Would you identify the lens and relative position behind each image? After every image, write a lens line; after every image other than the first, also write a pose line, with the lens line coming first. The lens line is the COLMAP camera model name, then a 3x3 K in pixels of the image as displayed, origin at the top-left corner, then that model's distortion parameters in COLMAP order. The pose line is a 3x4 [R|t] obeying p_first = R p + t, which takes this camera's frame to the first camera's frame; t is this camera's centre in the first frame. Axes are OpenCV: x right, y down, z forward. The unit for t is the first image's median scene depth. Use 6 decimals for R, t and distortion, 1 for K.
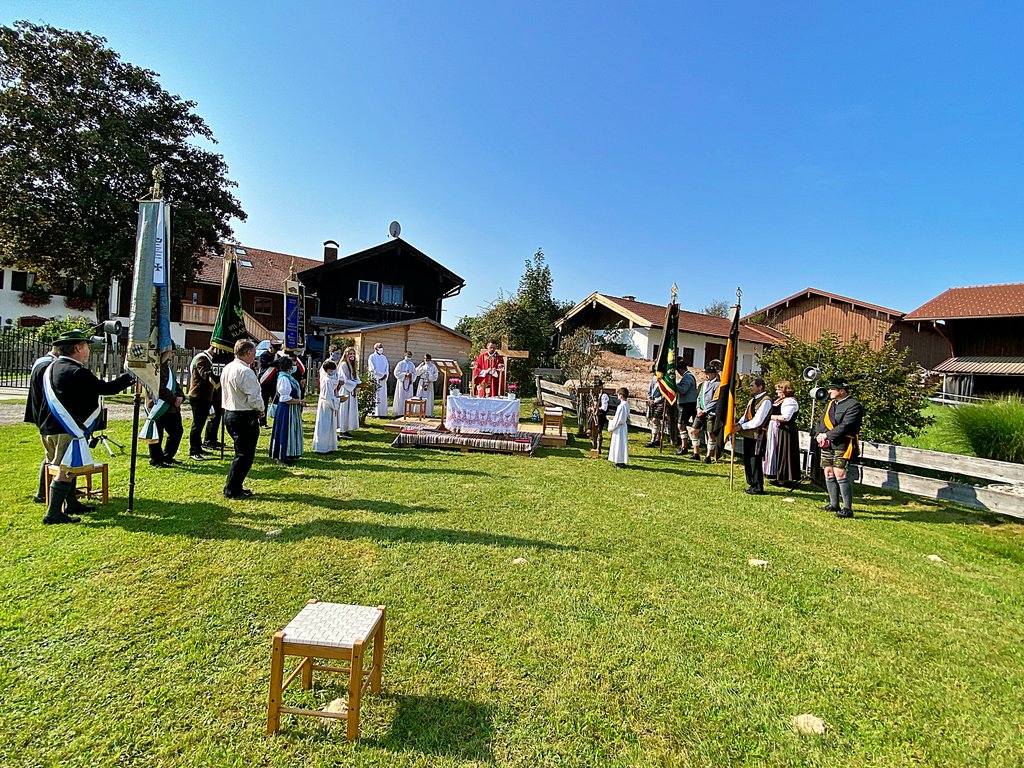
lens RADIAL K [[548.5, 0, 515.0], [0, 548.5, 383.5], [0, 0, 1]] dist [0.021648, -0.004752]
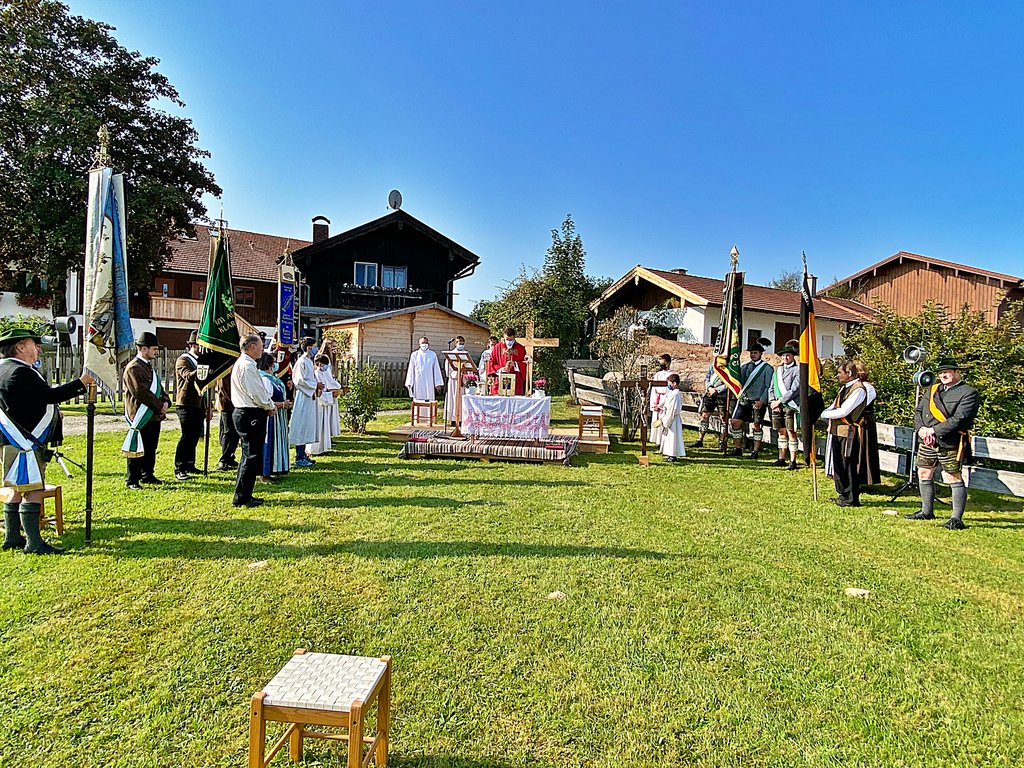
lens RADIAL K [[653.9, 0, 514.5], [0, 653.9, 388.7], [0, 0, 1]] dist [0.013942, -0.001826]
pose [[0.998586, -0.029237, -0.044393, -0.000784], [0.029814, 0.999479, 0.012399, 0.002646], [0.044008, -0.013705, 0.998937, 0.017457]]
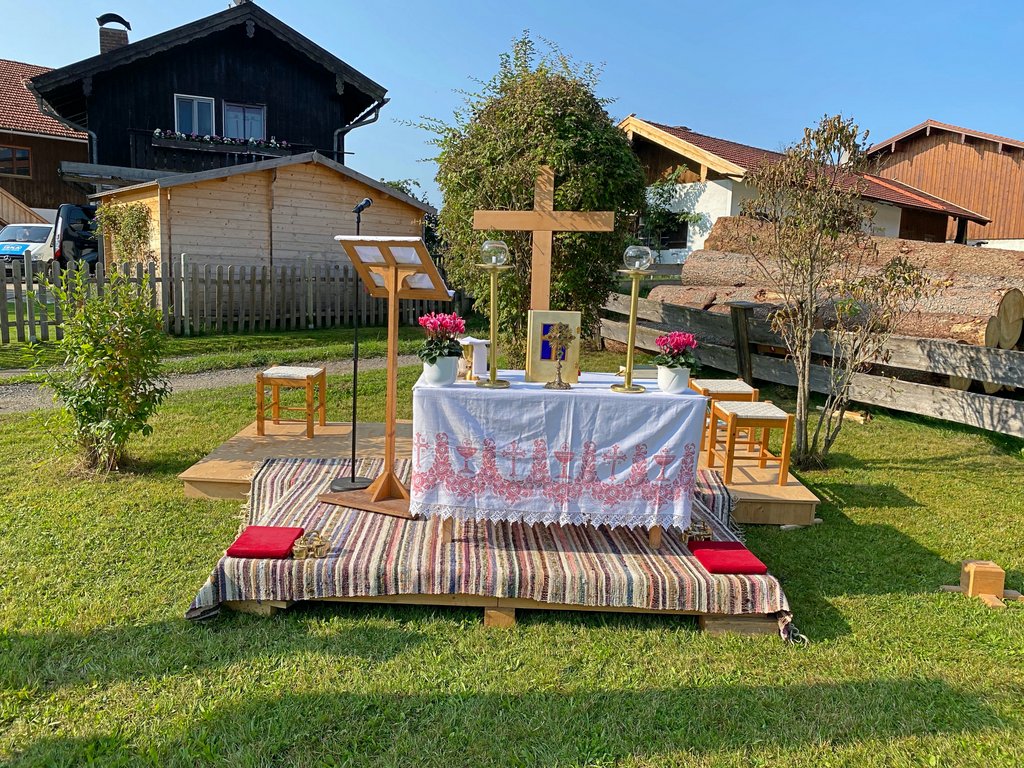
lens RADIAL K [[779.9, 0, 502.2], [0, 779.9, 379.0], [0, 0, 1]] dist [0.024222, -0.021336]
pose [[0.997490, -0.039524, 0.058752, -0.098916], [0.032159, 0.992083, 0.121394, -0.019936], [-0.063085, -0.119200, 0.990864, 0.624480]]
